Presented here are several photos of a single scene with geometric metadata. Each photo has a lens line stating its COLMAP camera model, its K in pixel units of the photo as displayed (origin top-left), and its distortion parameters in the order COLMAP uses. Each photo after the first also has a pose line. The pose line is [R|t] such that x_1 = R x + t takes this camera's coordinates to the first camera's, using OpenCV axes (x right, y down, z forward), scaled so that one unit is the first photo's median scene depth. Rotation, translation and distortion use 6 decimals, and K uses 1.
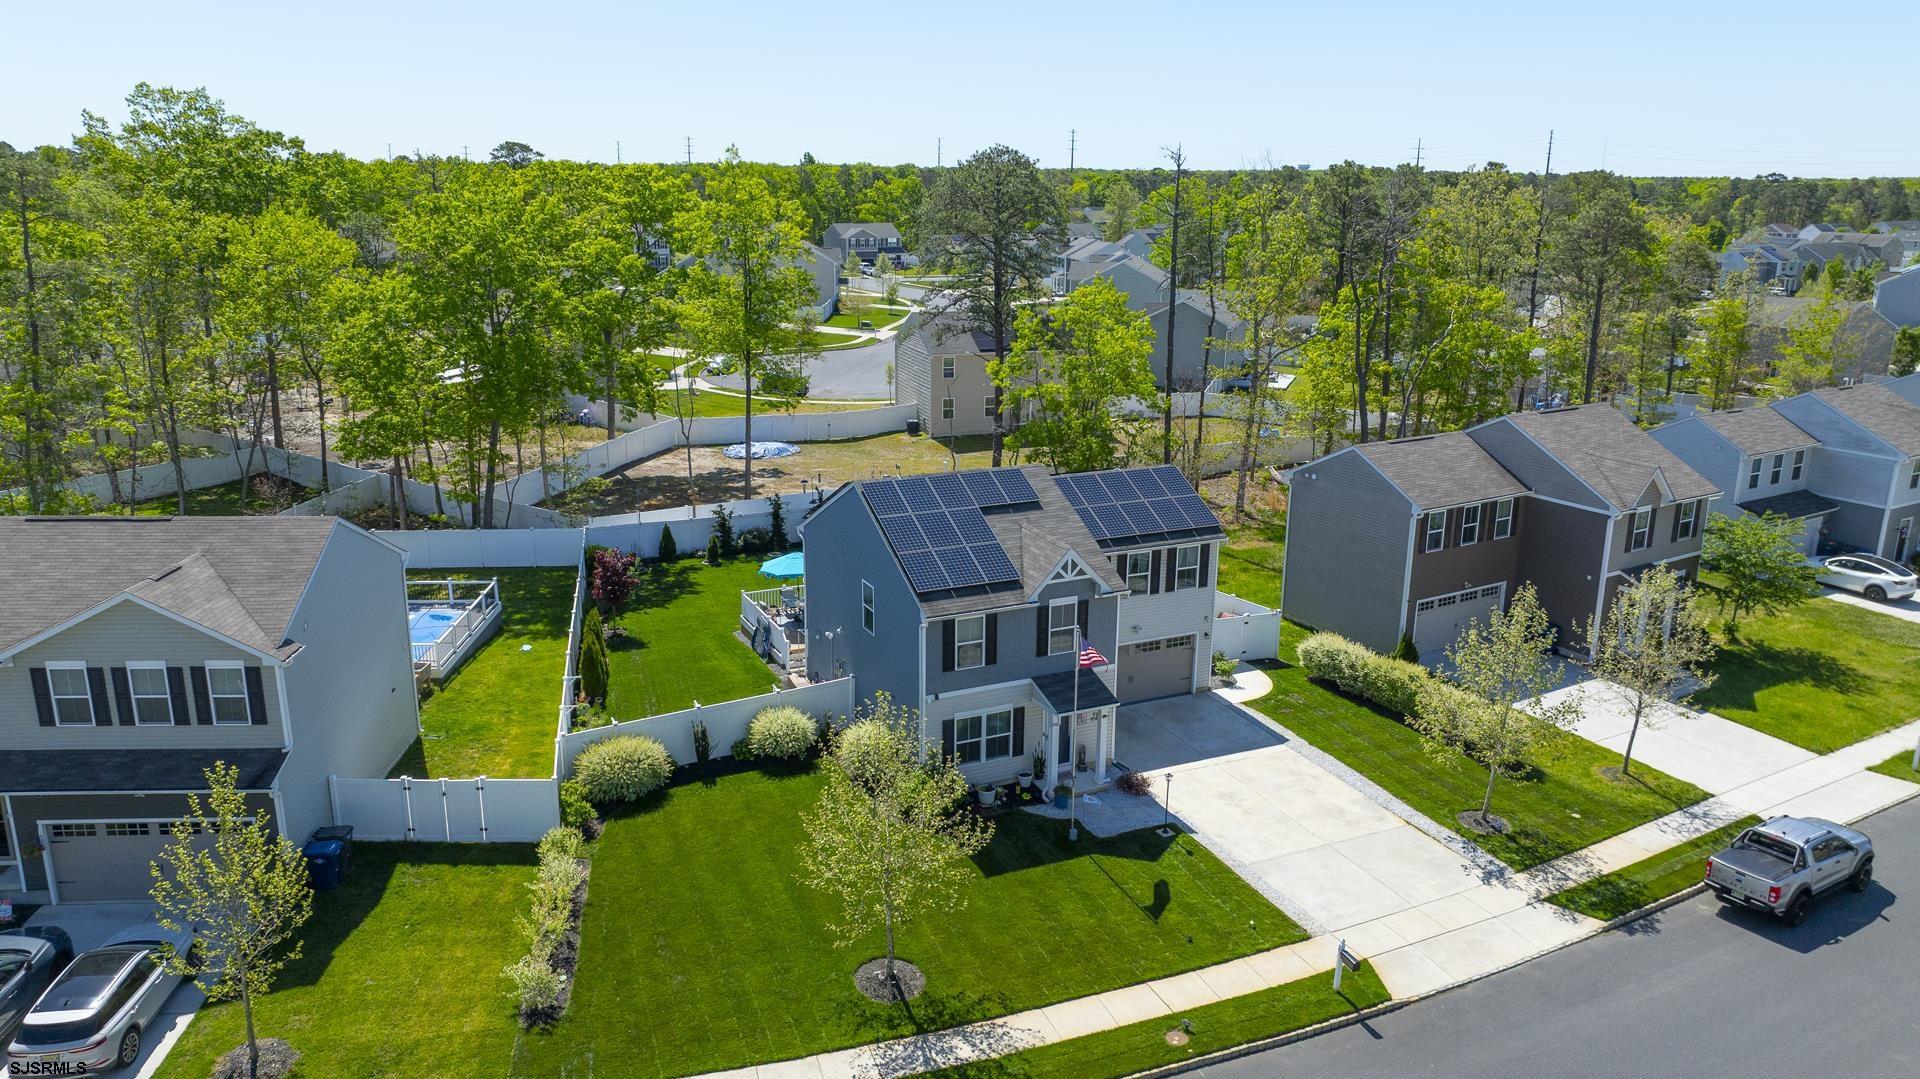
lens RADIAL K [[1339.5, 0, 943.1], [0, 1339.5, 531.4], [0, 0, 1]] dist [-0.036162, 0.034244]
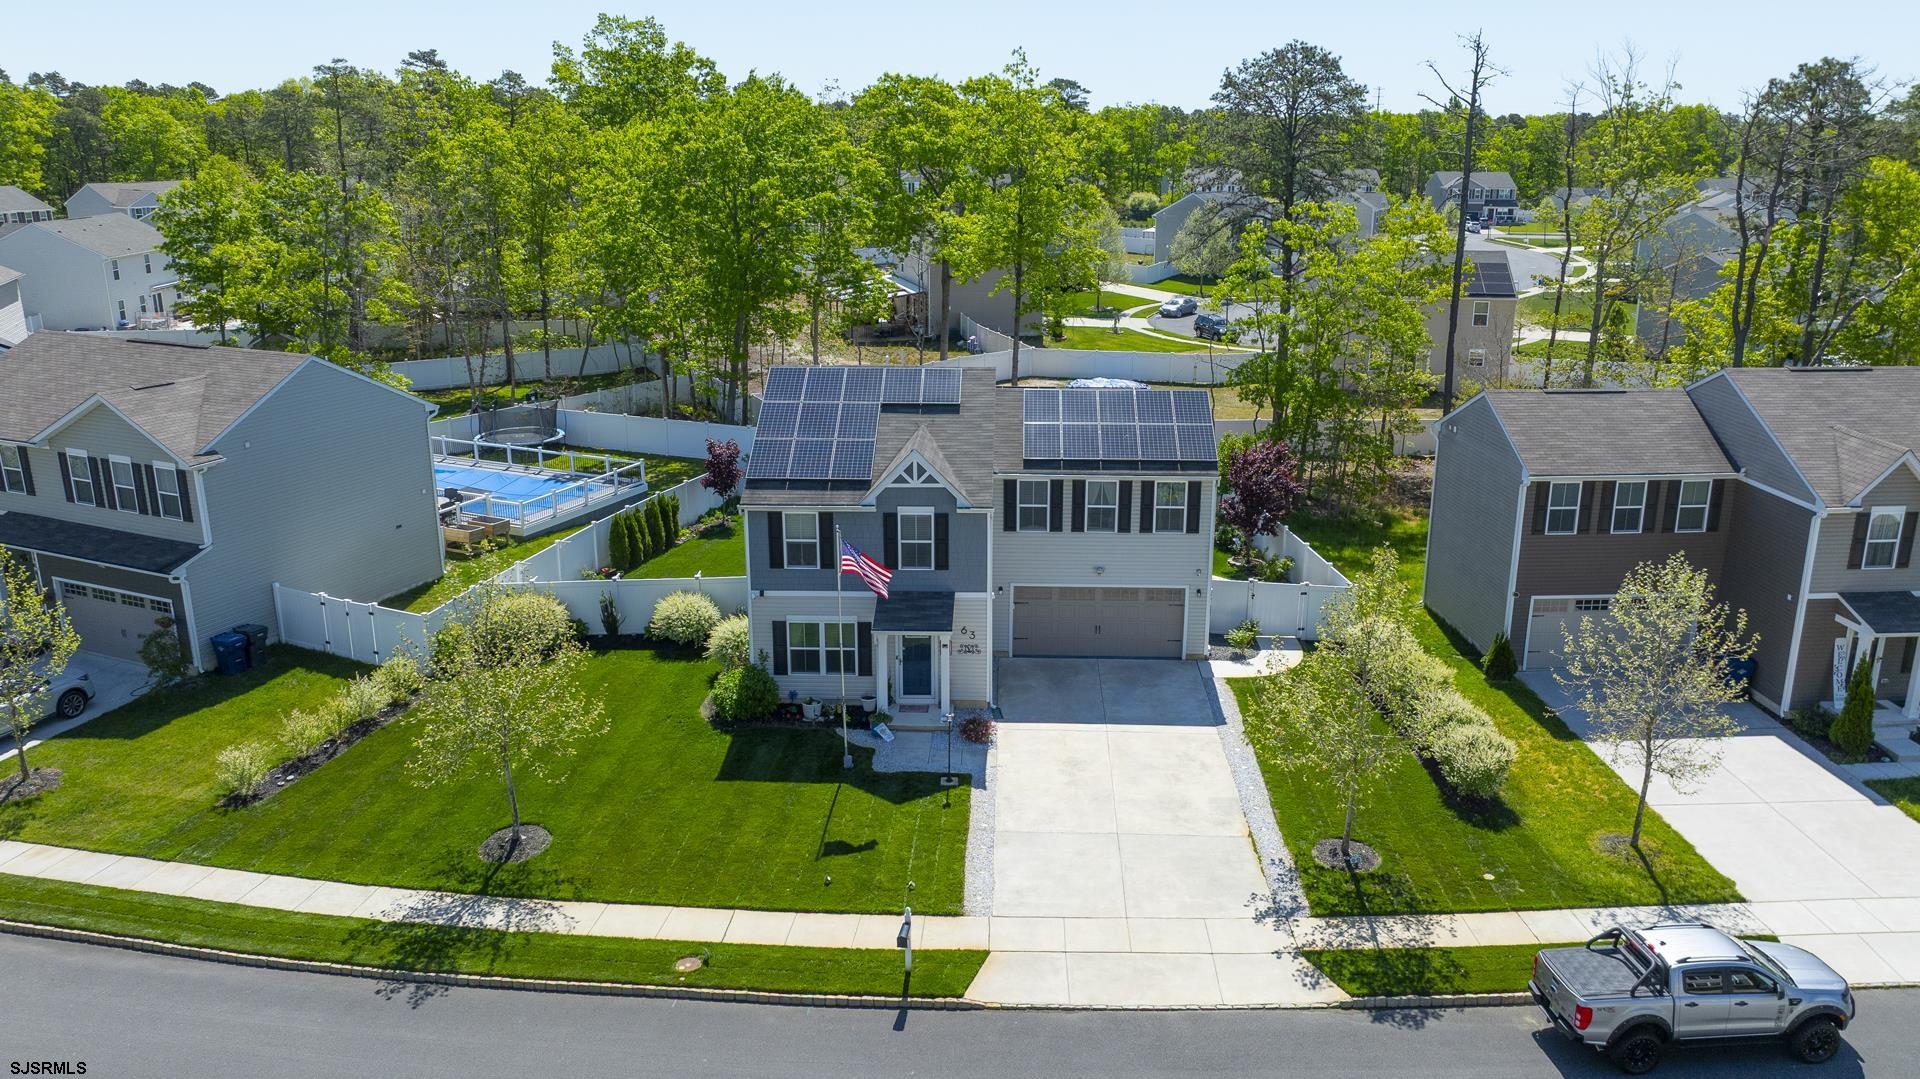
lens RADIAL K [[1401.7, 0, 978.0], [0, 1401.7, 546.7], [0, 0, 1]] dist [-0.019964, 0.005728]
pose [[0.895935, 0.124087, -0.426502, 0.516687], [-0.112753, 0.992270, 0.051838, 0.022474], [0.429637, 0.001646, 0.903000, 0.170259]]
